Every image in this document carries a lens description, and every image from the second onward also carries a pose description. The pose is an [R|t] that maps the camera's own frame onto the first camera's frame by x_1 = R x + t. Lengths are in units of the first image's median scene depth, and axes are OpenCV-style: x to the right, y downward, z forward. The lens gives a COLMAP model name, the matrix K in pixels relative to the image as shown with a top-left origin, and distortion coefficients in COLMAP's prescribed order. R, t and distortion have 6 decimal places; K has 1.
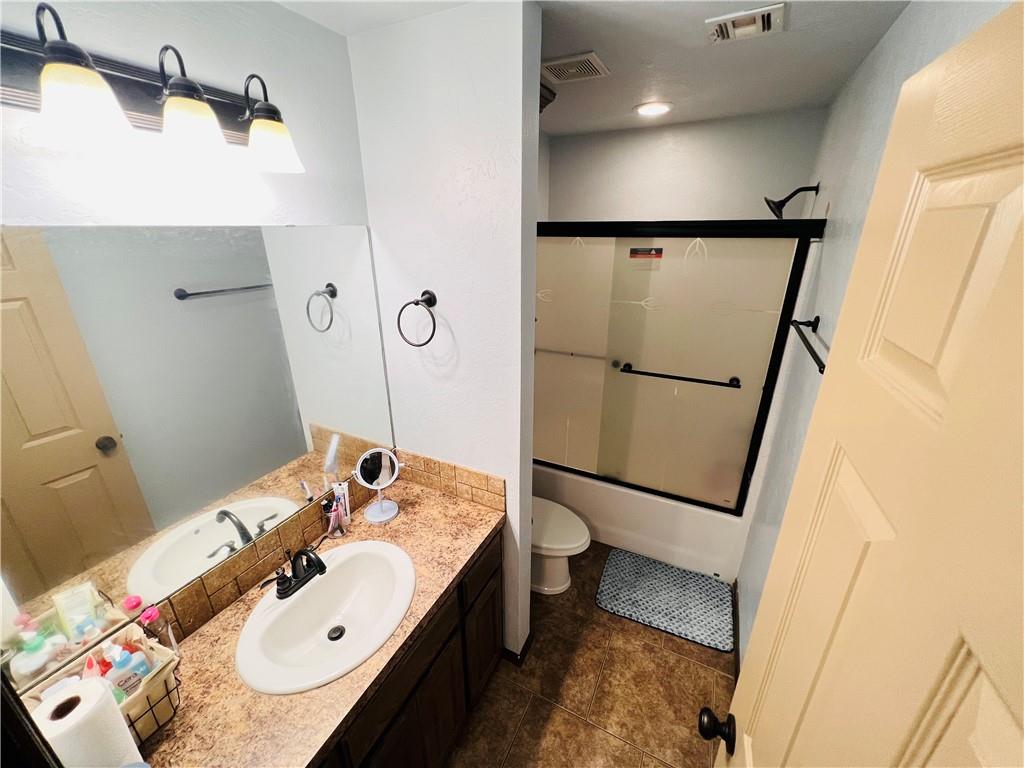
lens RADIAL K [[408.3, 0, 509.7], [0, 408.3, 381.7], [0, 0, 1]] dist [-0.002248, 0.000260]
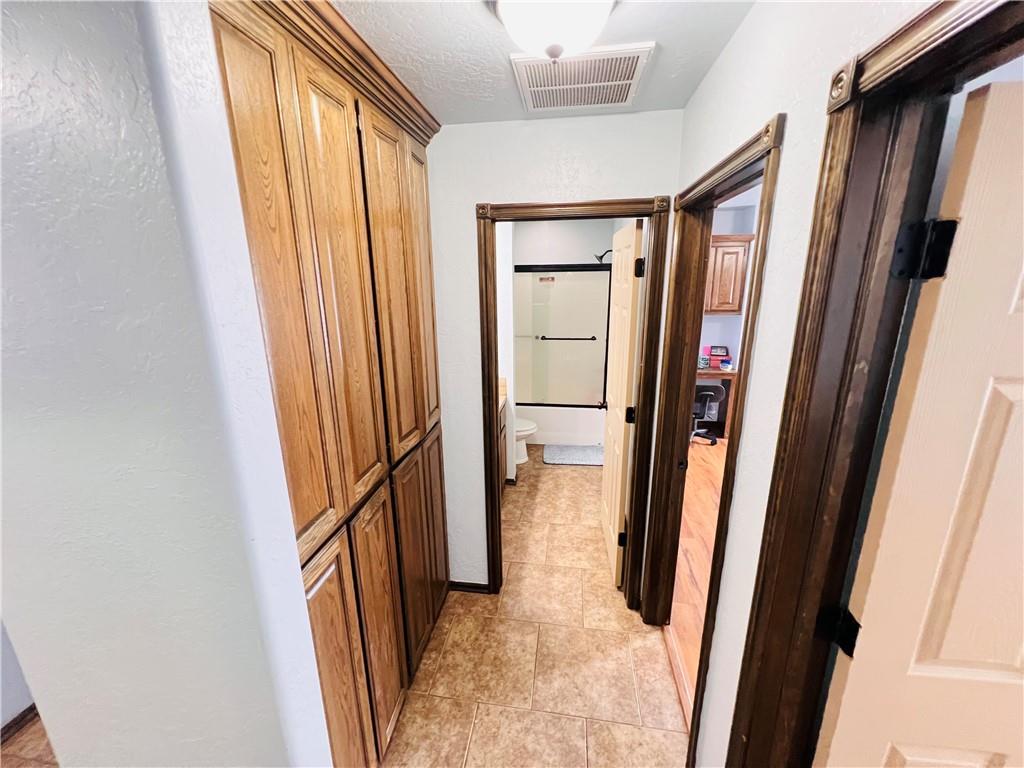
lens RADIAL K [[408.3, 0, 509.7], [0, 408.3, 381.7], [0, 0, 1]] dist [-0.002248, 0.000260]
pose [[0.950009, -0.090347, 0.298864, -0.513797], [0.121178, 0.988876, -0.086254, 0.354800], [-0.287747, 0.118158, 0.950390, -0.857951]]
